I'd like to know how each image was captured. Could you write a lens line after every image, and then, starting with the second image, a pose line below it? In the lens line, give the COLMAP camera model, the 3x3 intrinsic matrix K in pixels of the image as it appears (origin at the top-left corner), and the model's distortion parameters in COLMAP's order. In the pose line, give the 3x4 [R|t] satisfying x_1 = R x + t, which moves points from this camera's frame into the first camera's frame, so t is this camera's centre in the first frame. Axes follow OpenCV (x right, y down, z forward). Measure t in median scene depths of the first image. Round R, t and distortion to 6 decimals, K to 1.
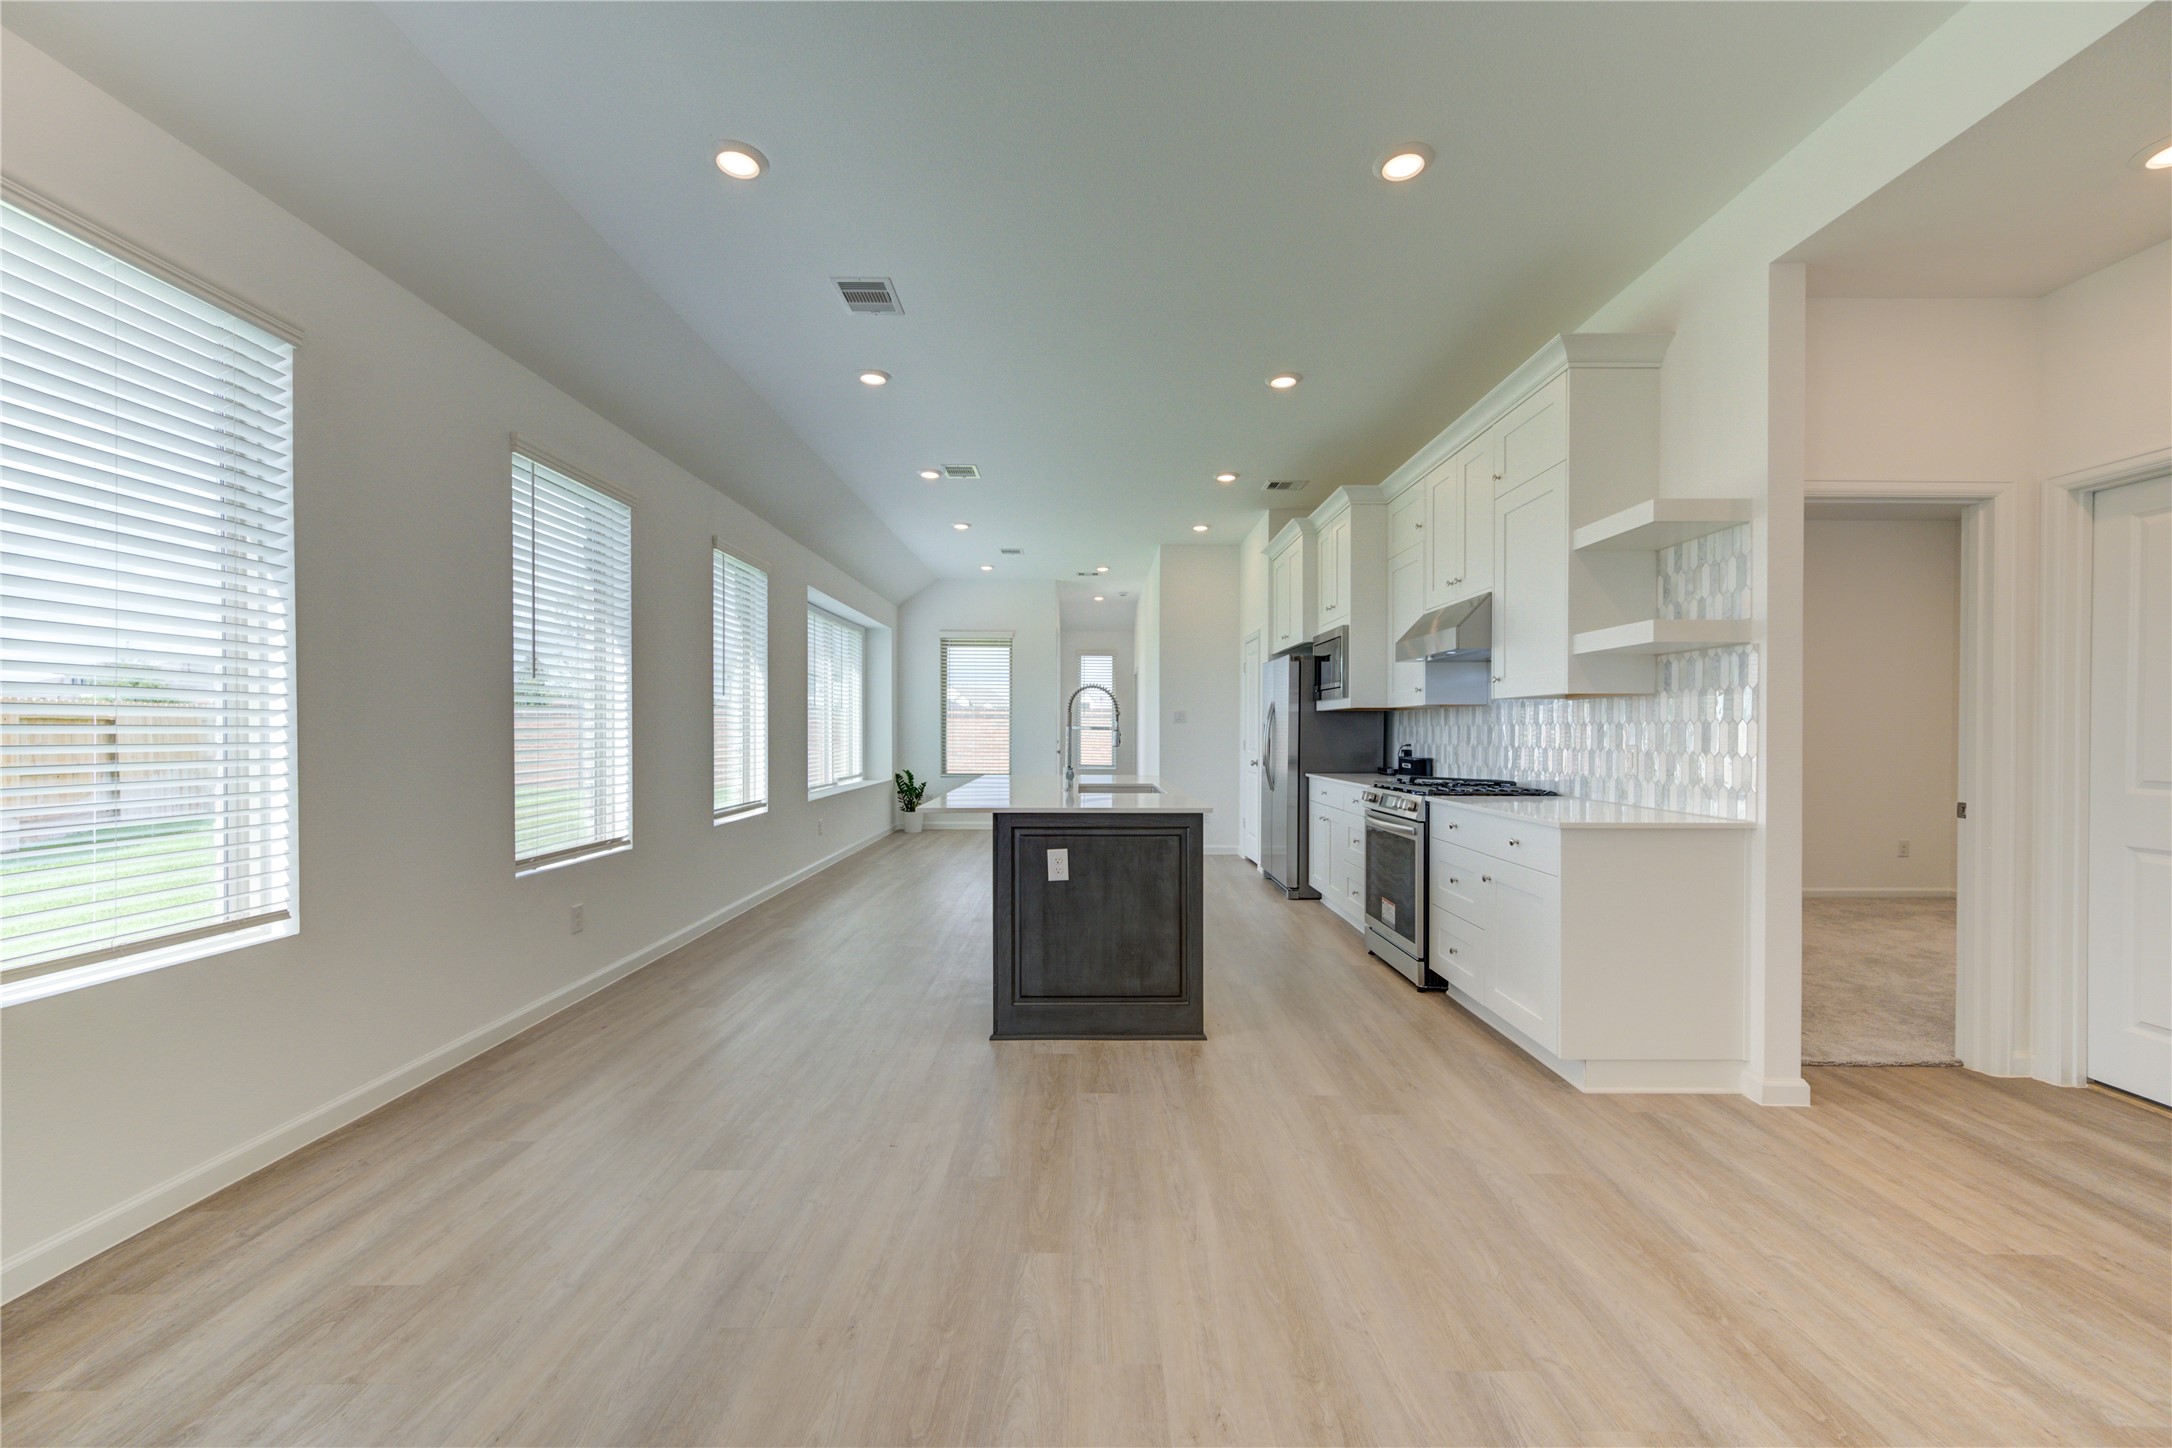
lens RADIAL K [[848.9, 0, 1085.8], [0, 848.9, 737.4], [0, 0, 1]] dist [0.002165, 0.000026]
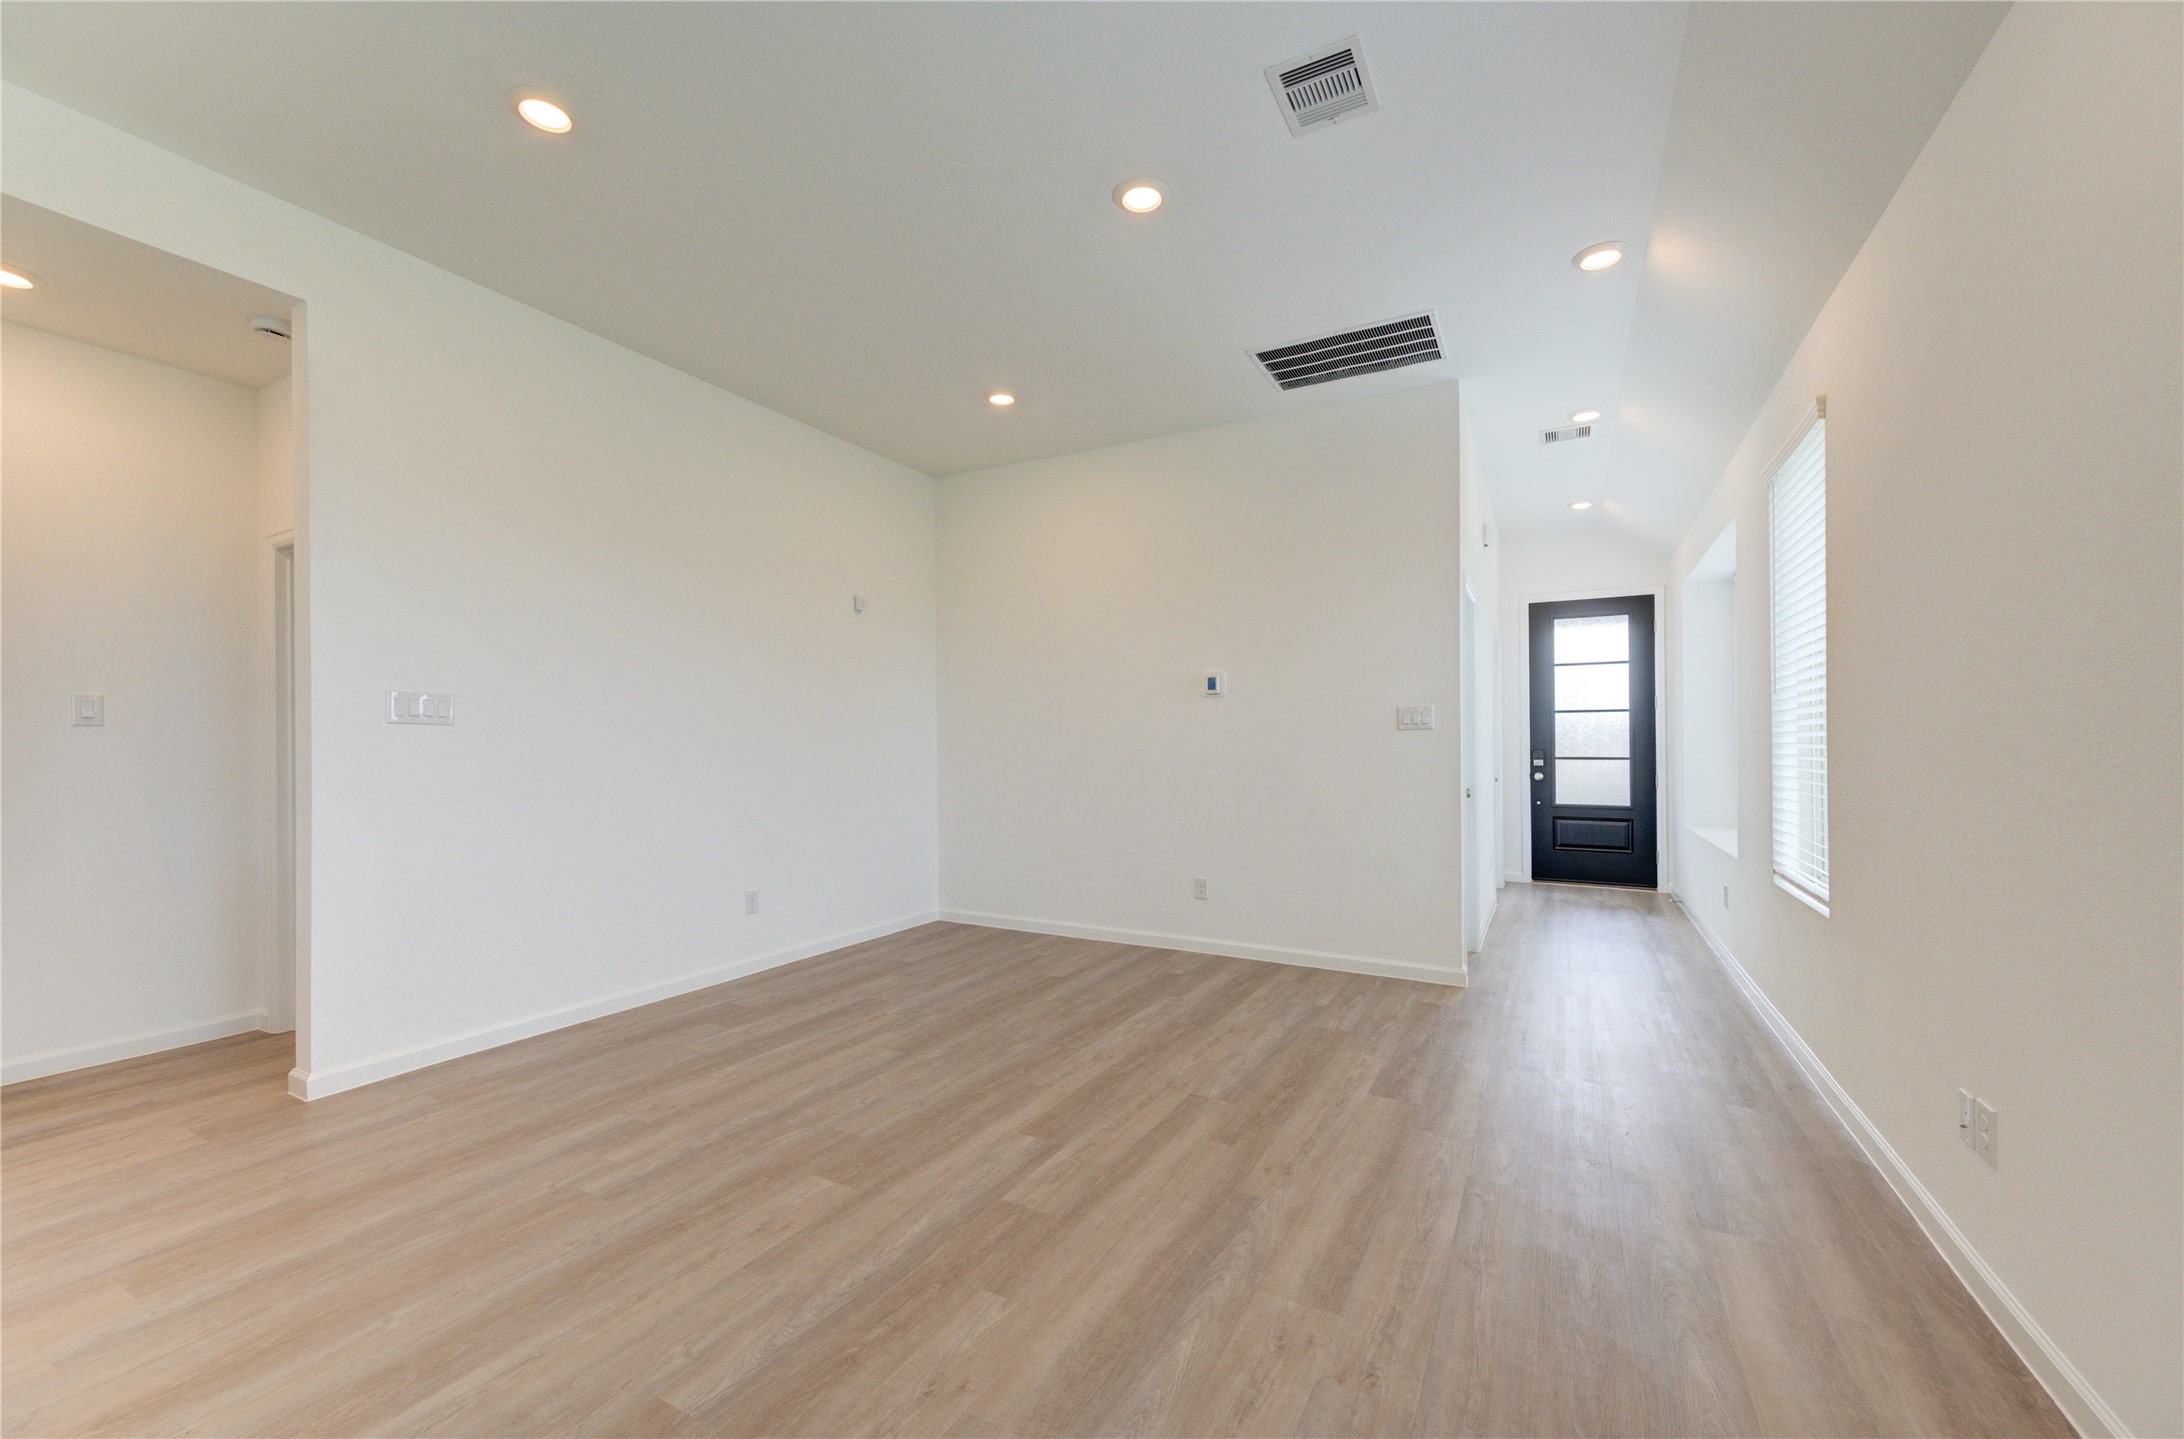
lens RADIAL K [[861.4, 0, 1067.4], [0, 861.4, 744.1], [0, 0, 1]] dist [0.000937, -0.000180]
pose [[-0.866522, 0.000040, 0.499139, -0.378197], [0.002945, 0.999983, 0.005033, -0.003467], [-0.499130, 0.005831, -0.866508, 0.750064]]
